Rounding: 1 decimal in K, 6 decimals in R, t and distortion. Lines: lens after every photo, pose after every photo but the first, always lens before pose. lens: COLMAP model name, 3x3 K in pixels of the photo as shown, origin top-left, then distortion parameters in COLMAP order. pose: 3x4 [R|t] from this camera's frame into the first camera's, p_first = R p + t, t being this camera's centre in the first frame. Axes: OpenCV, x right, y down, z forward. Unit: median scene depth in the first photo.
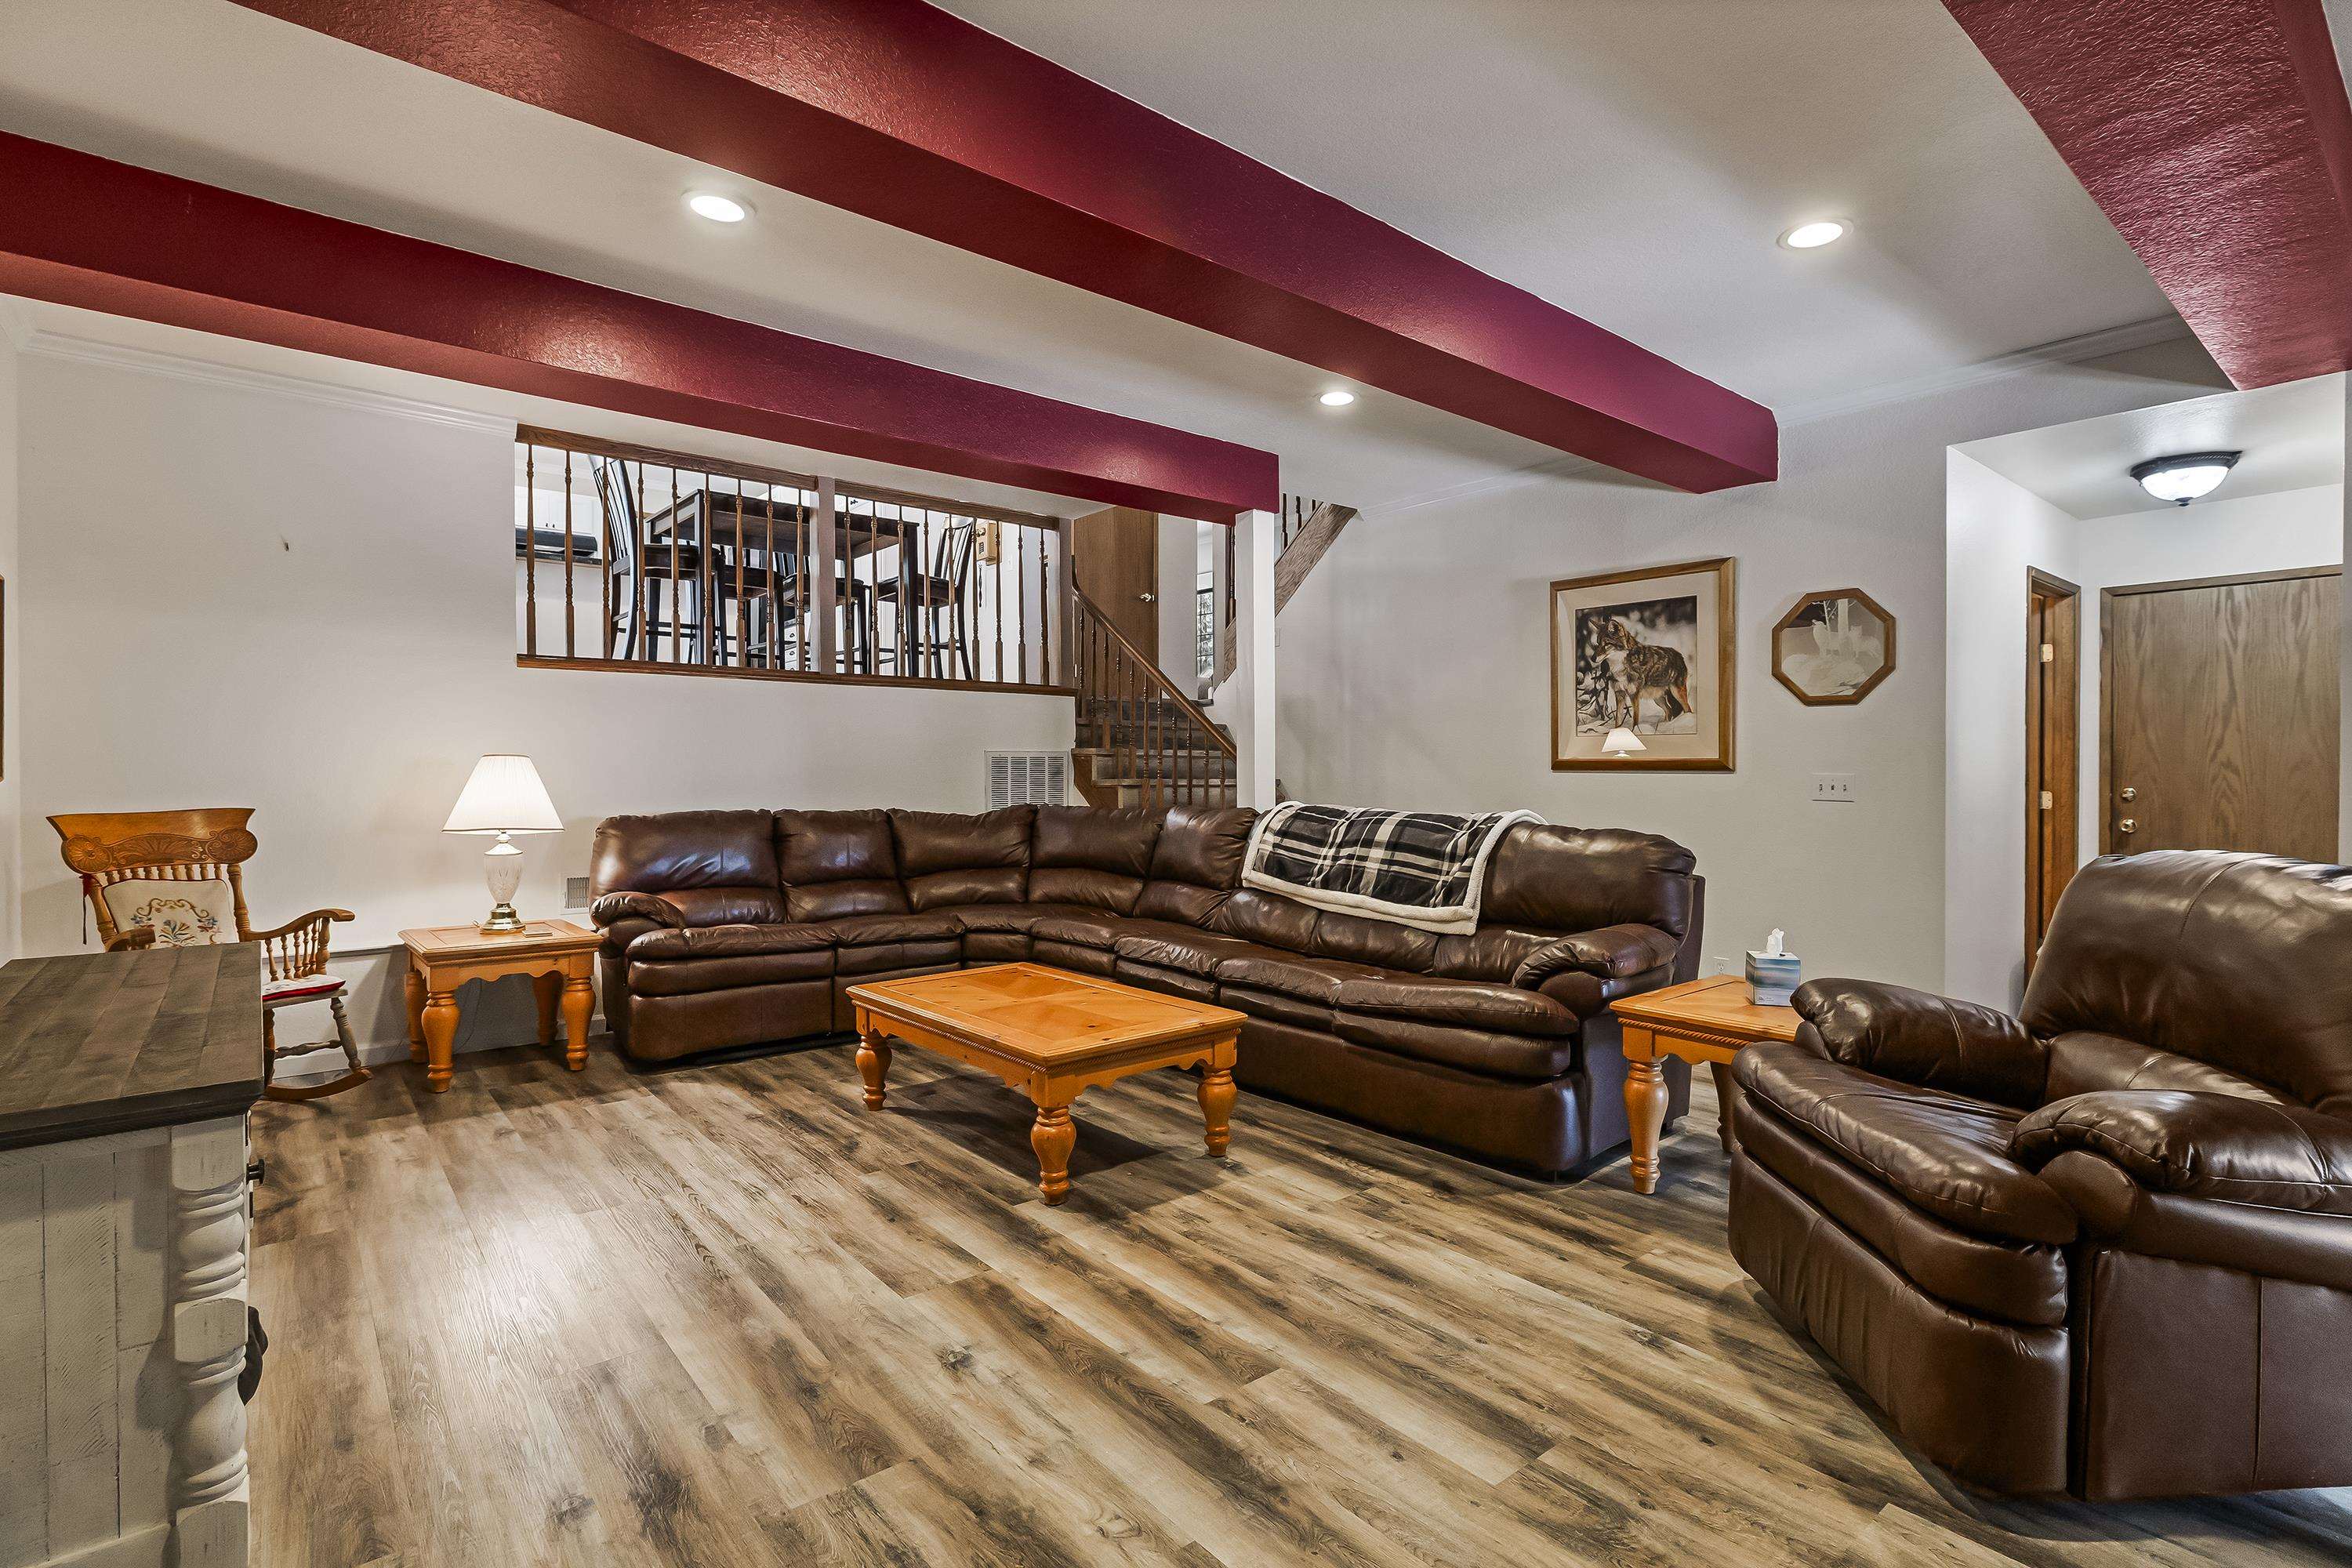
lens RADIAL K [[1116.6, 0, 1179.6], [0, 1116.6, 780.4], [0, 0, 1]] dist [-0.000034, -0.000038]
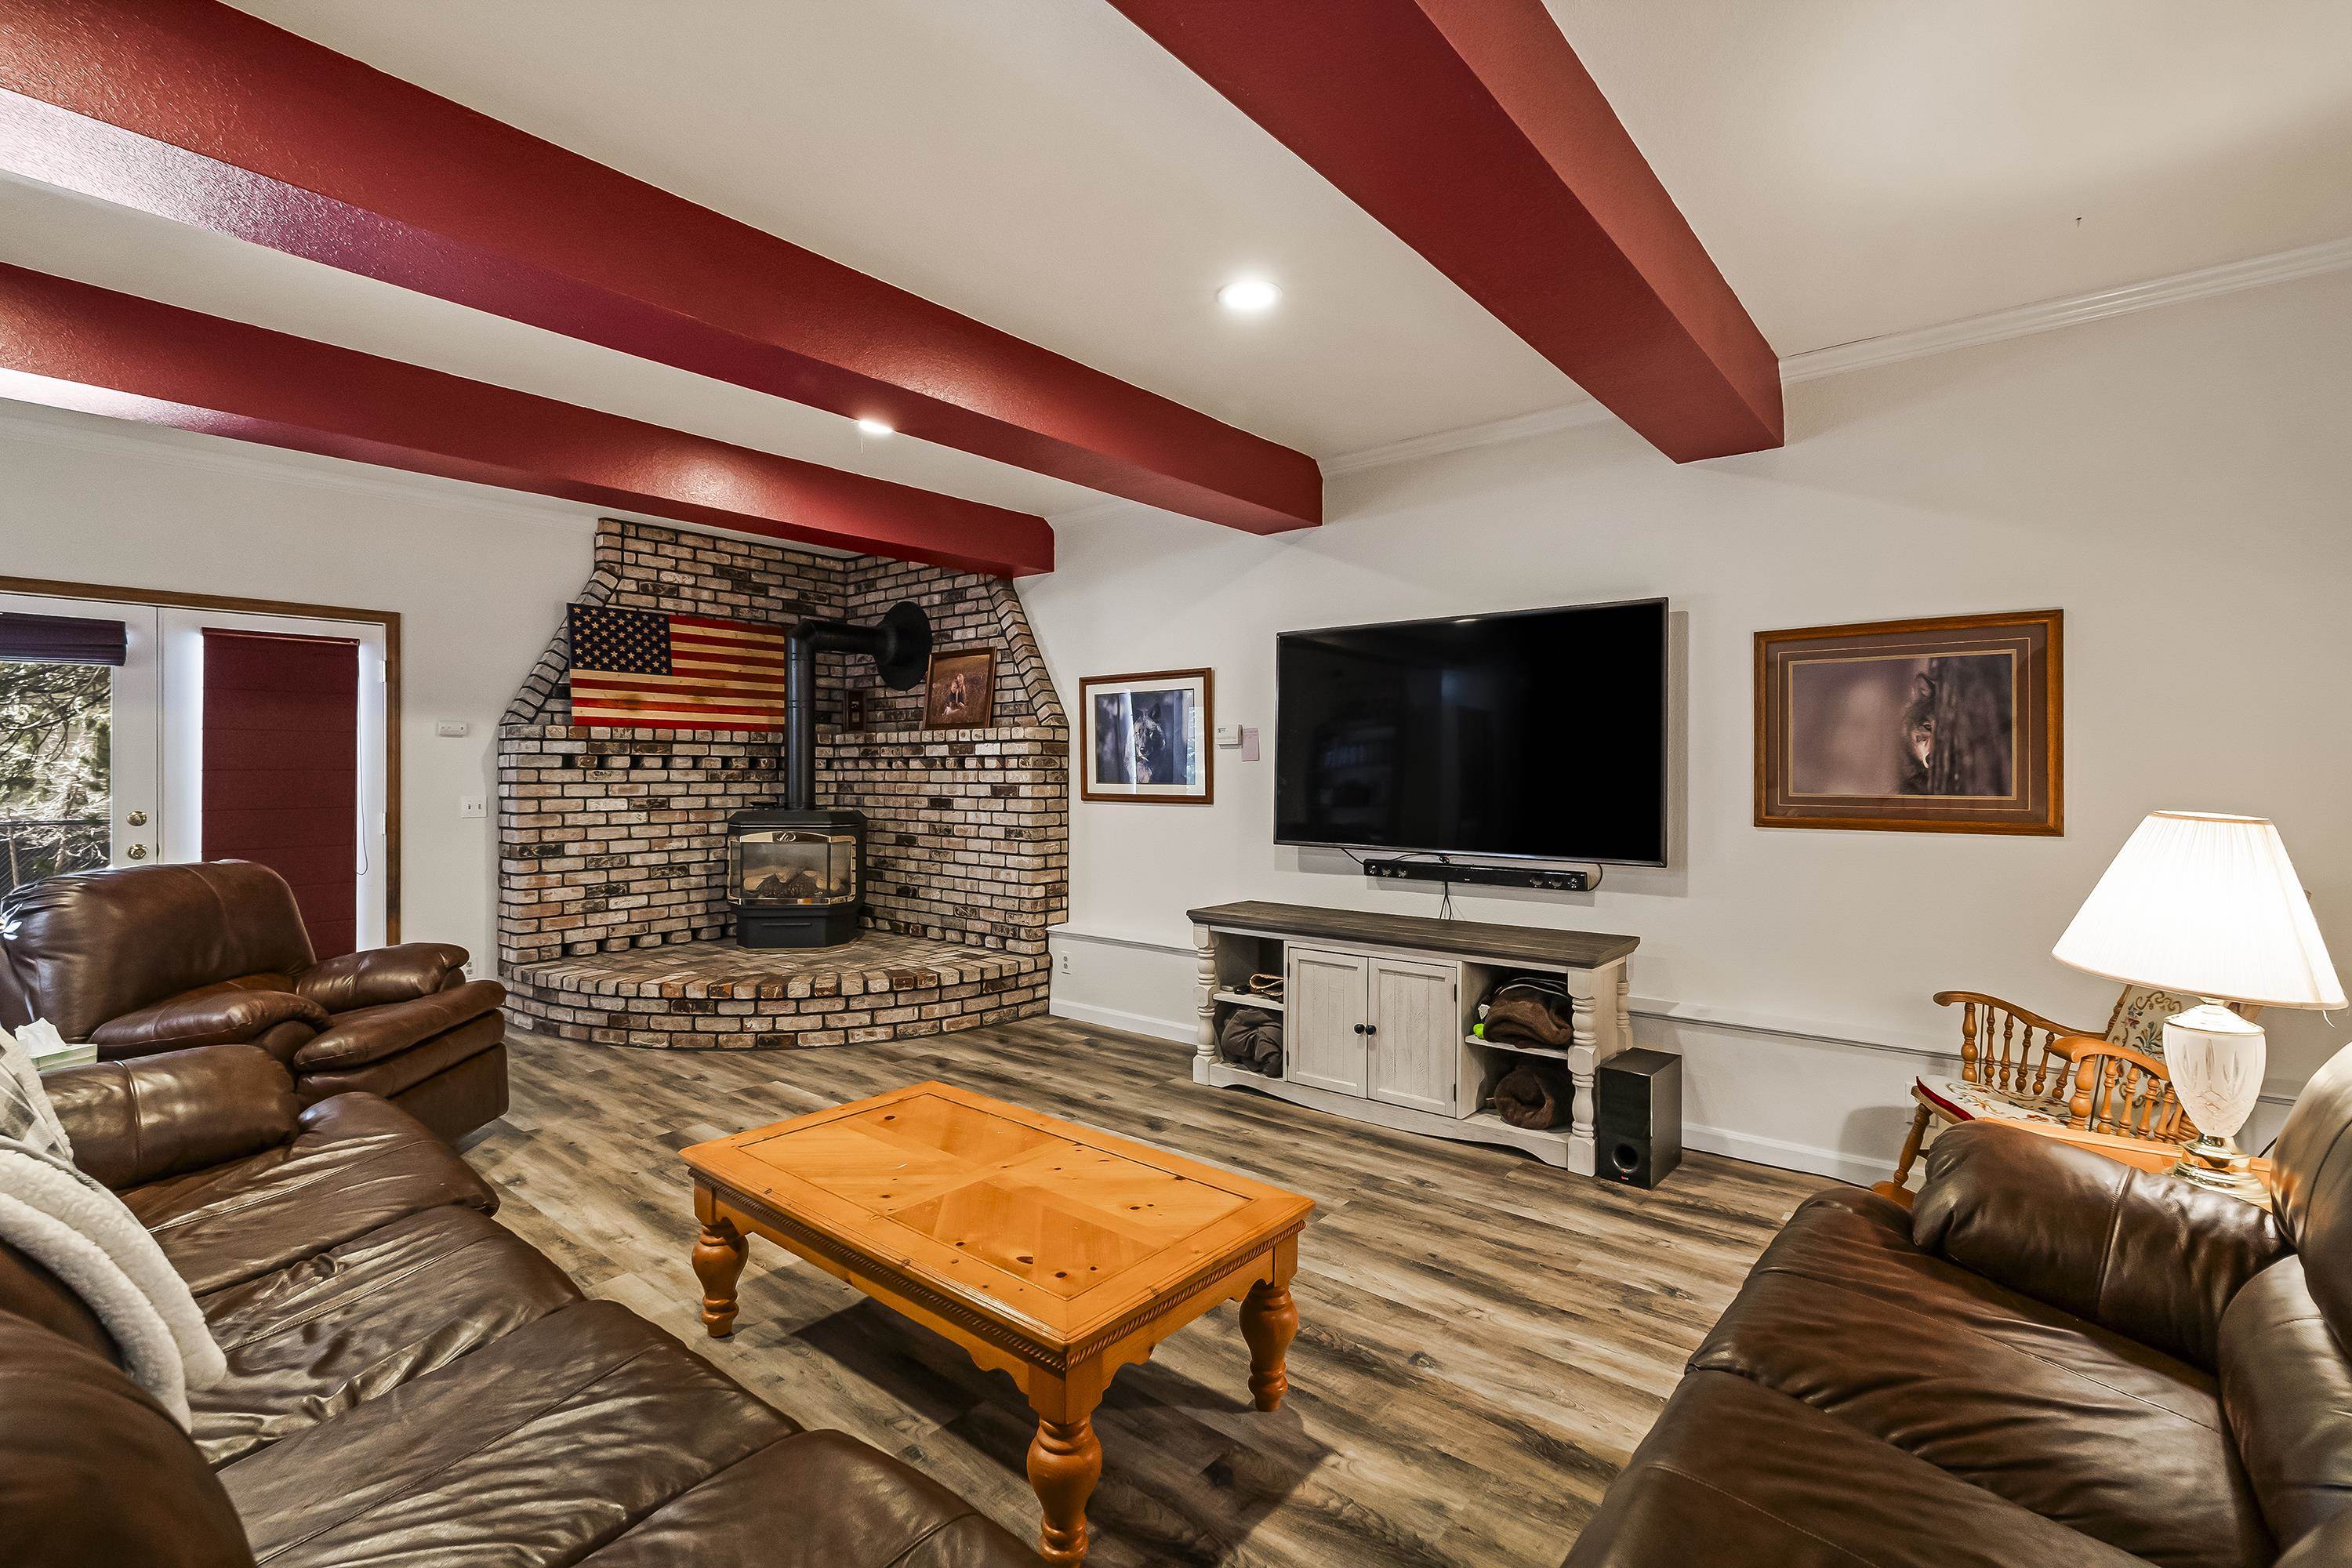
lens RADIAL K [[1058.4, 0, 1185.2], [0, 1058.4, 772.4], [0, 0, 1]] dist [-0.001729, 0.000356]
pose [[-0.980571, -0.000293, -0.196166, -0.226518], [-0.002709, 0.999924, 0.012046, -0.096925], [0.196148, 0.012343, -0.980497, 2.949265]]
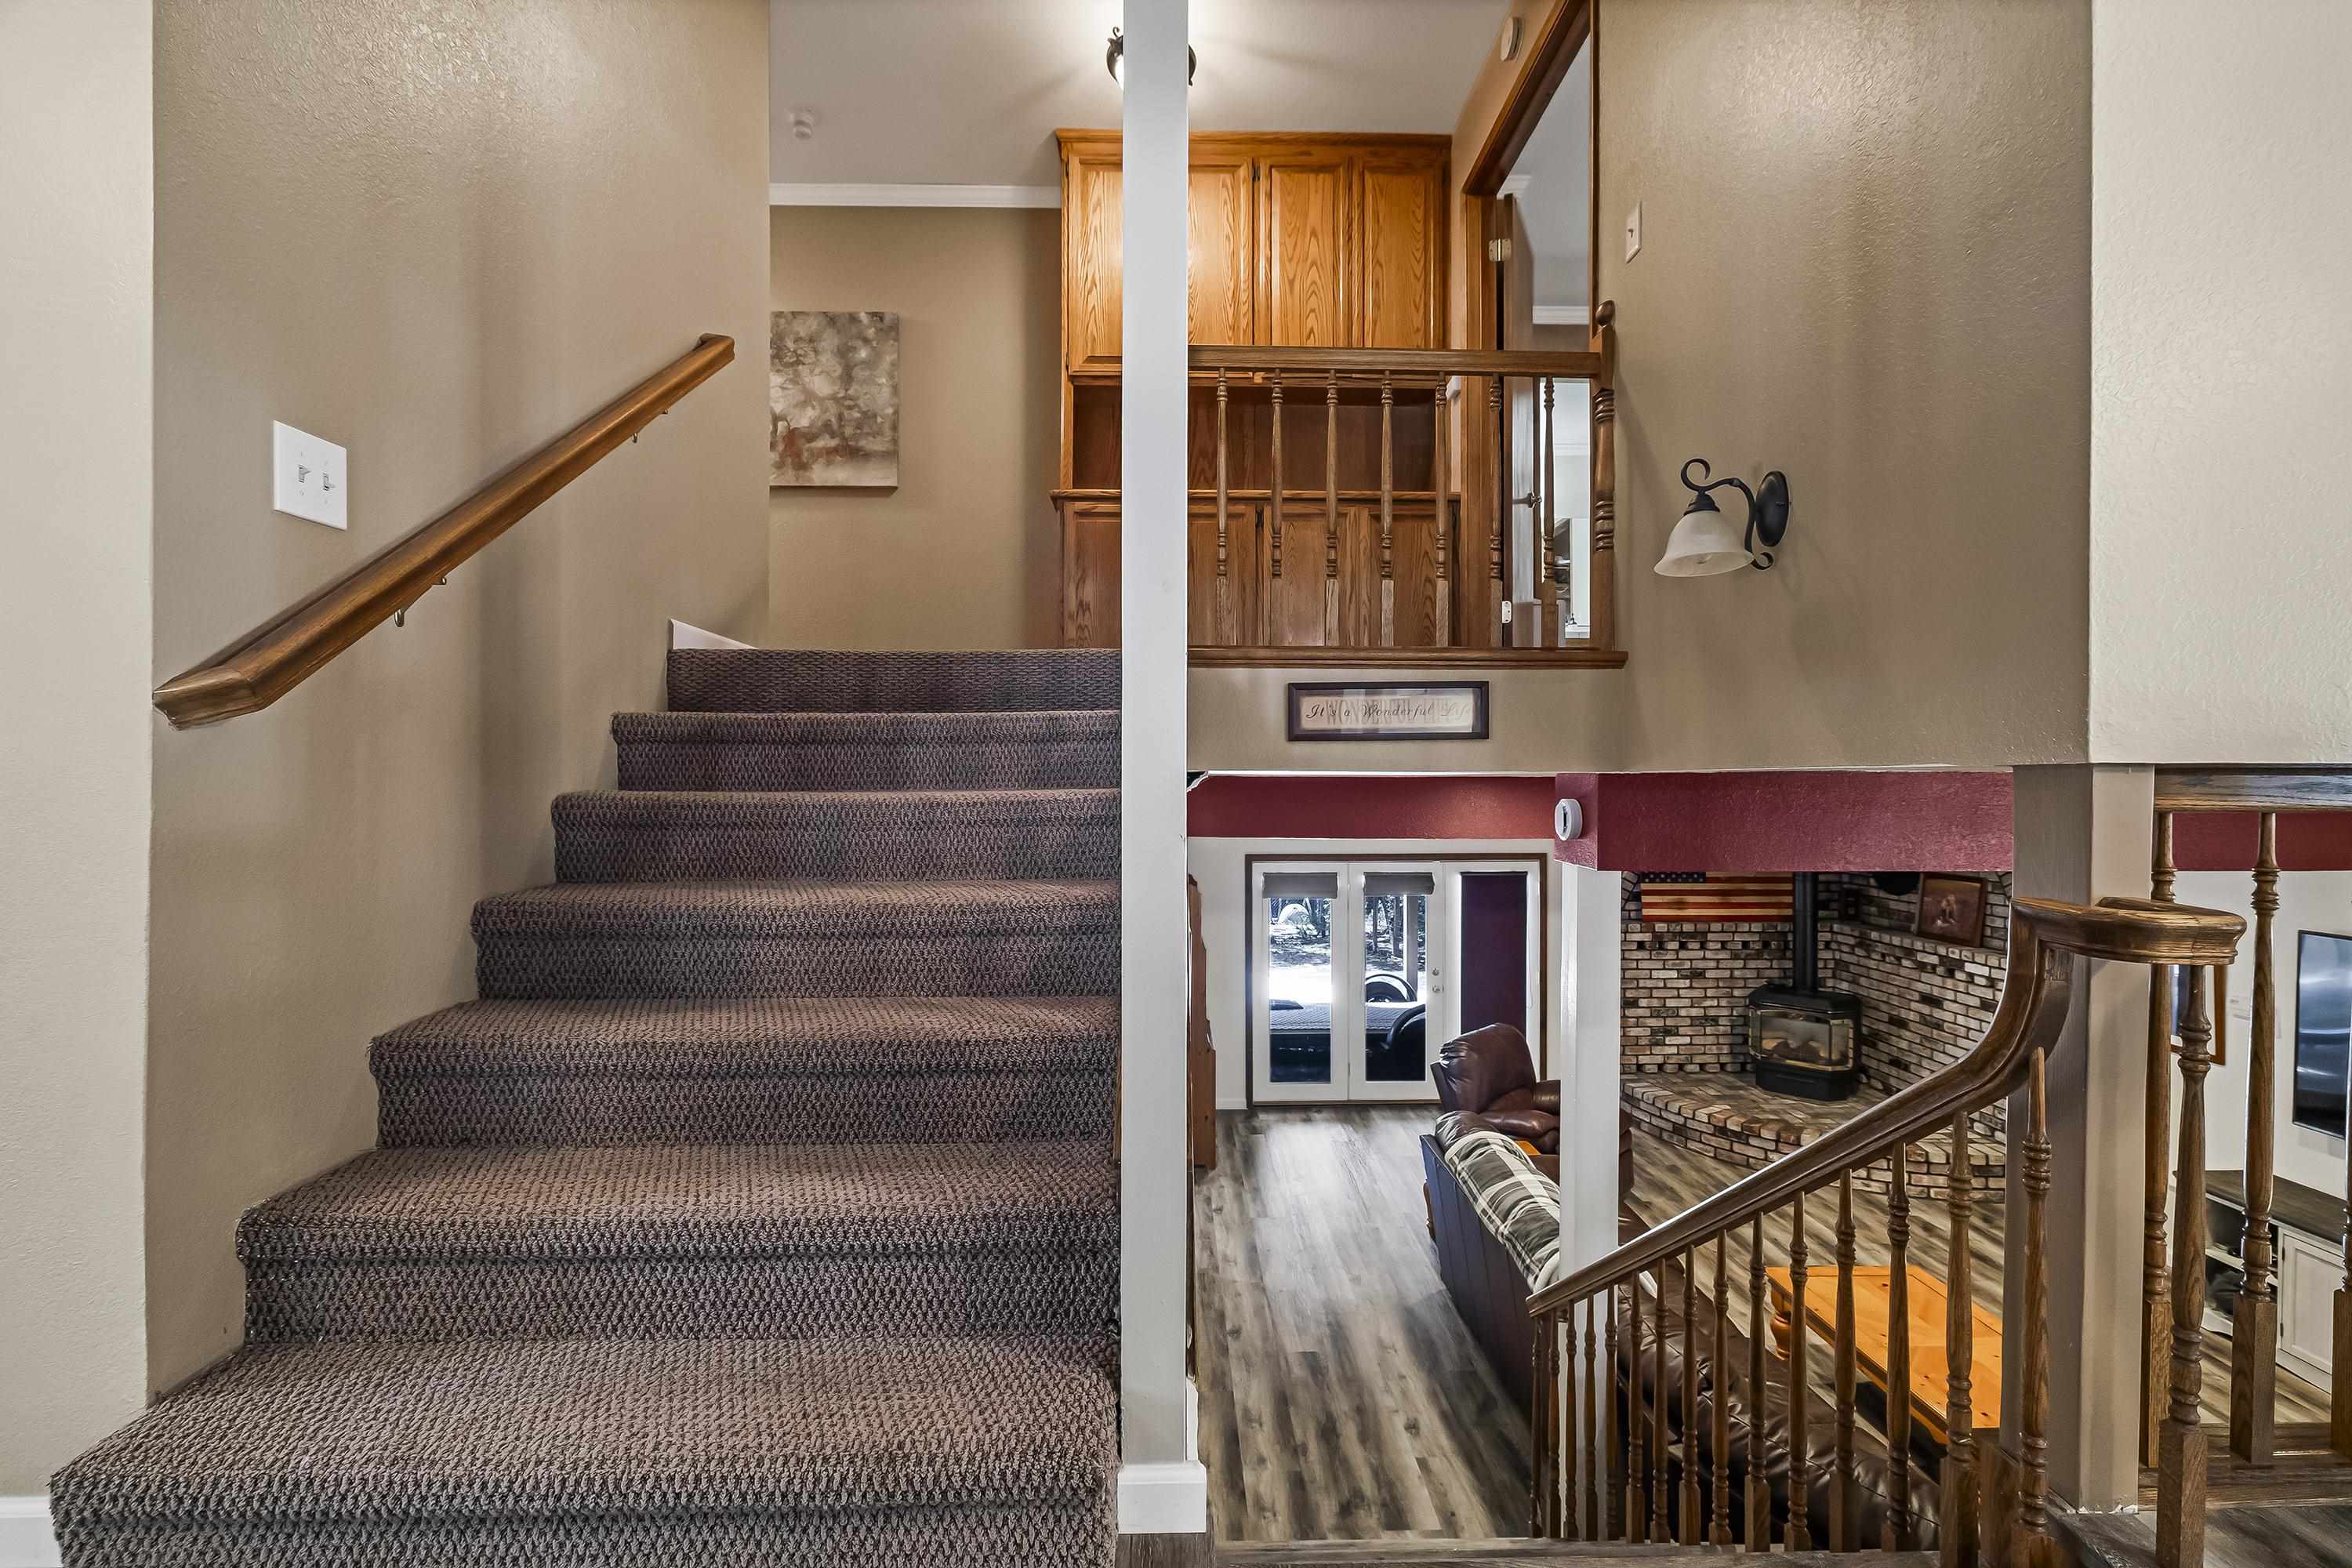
lens RADIAL K [[1058.4, 0, 1176.4], [0, 1058.4, 777.7], [0, 0, 1]] dist [-0.001729, 0.000356]
pose [[-0.788458, -0.001992, 0.615085, -0.309718], [0.005999, 0.999922, 0.010929, -0.687255], [-0.615059, 0.012307, -0.788385, 4.141544]]
